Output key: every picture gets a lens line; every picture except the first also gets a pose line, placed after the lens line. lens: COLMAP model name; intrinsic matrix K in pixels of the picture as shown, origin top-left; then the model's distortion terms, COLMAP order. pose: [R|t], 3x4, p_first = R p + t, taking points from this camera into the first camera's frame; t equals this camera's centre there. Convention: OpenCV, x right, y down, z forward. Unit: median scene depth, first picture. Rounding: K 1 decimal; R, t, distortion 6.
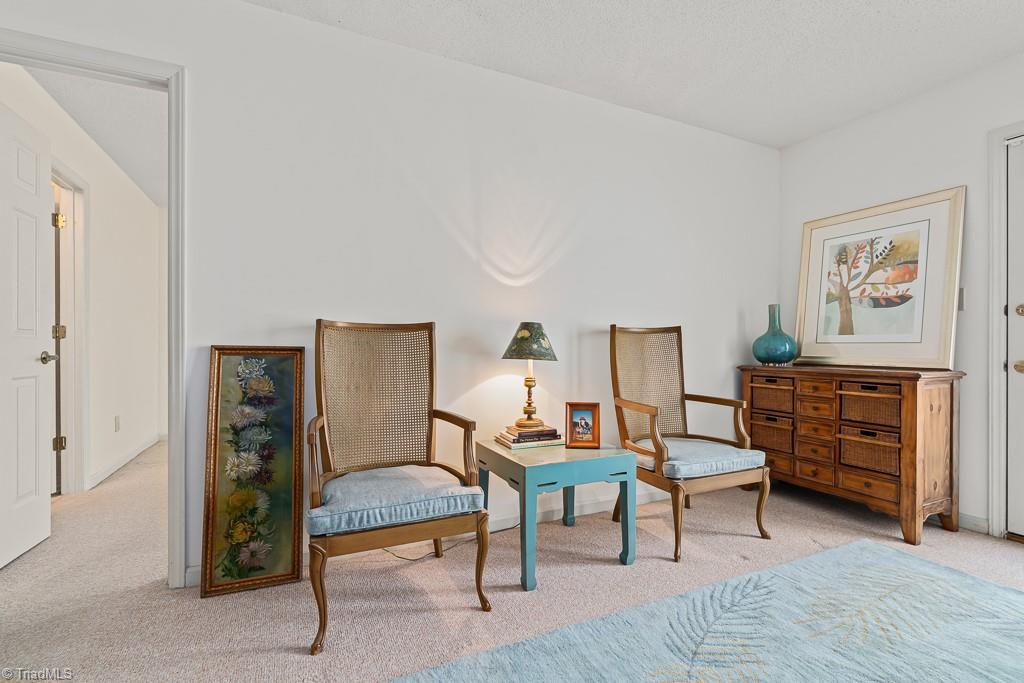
lens RADIAL K [[483.6, 0, 512.4], [0, 483.6, 345.6], [0, 0, 1]] dist [-0.004865, 0.000500]
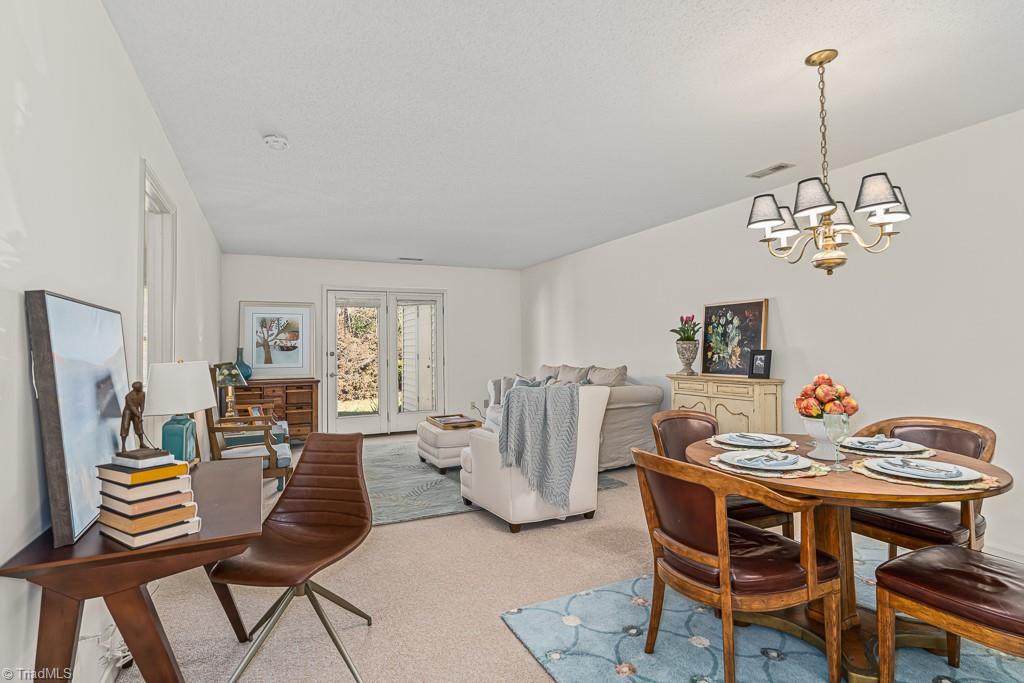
lens RADIAL K [[530.2, 0, 511.4], [0, 530.2, 341.3], [0, 0, 1]] dist [0.000076, 0.000011]
pose [[-0.010126, 0.013345, 0.999860, -1.547657], [0.007837, 0.999881, -0.013266, -0.079796], [-0.999918, 0.007701, -0.010229, 0.012853]]
